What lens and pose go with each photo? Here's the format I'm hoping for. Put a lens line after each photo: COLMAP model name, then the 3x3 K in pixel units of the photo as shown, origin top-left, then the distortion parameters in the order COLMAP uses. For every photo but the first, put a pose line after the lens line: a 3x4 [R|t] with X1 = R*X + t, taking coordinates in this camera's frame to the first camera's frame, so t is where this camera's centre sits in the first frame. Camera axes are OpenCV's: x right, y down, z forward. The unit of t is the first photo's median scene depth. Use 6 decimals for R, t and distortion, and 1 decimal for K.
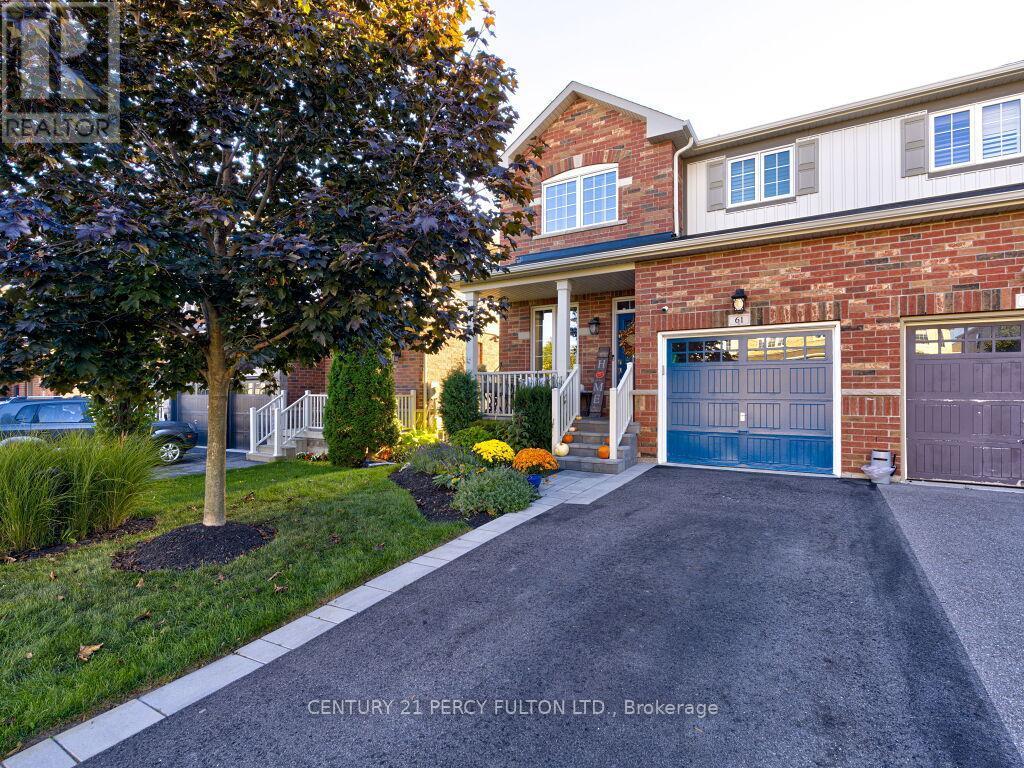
lens RADIAL K [[500.0, 0, 521.0], [0, 500.0, 385.1], [0, 0, 1]] dist [-0.011074, 0.005703]
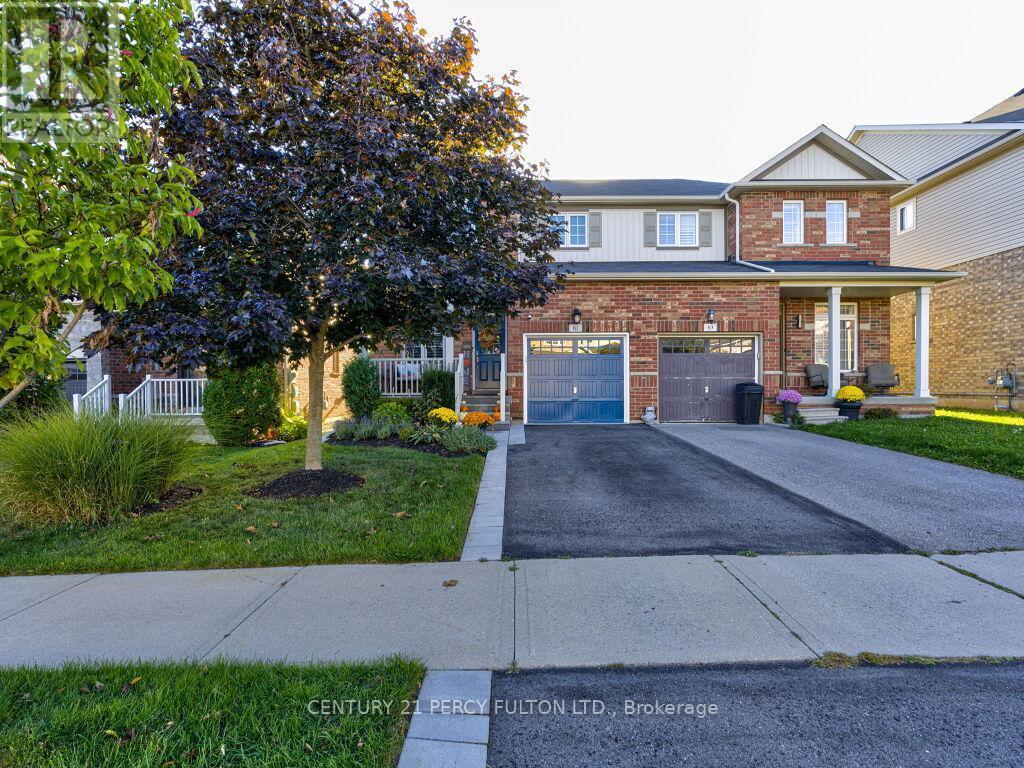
lens RADIAL K [[500.0, 0, 520.9], [0, 500.0, 387.8], [0, 0, 1]] dist [-0.011074, 0.005703]
pose [[0.852332, -0.011210, 0.522881, -0.493059], [-0.001117, 0.999729, 0.023255, 0.018993], [-0.523000, -0.020405, 0.852088, -0.233243]]
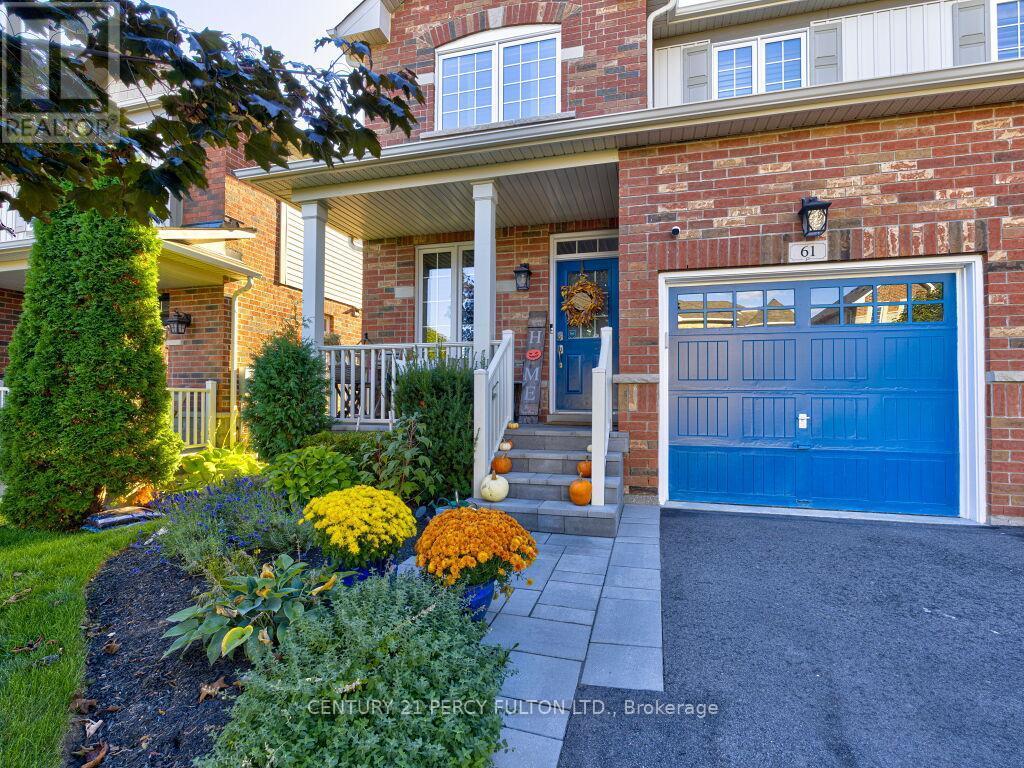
lens RADIAL K [[500.0, 0, 510.8], [0, 500.0, 389.6], [0, 0, 1]] dist [-0.011074, 0.005703]
pose [[0.965652, 0.005805, 0.259774, -0.036107], [-0.006243, 0.999980, 0.000862, 0.027314], [-0.259764, -0.002455, 0.965669, 0.497464]]
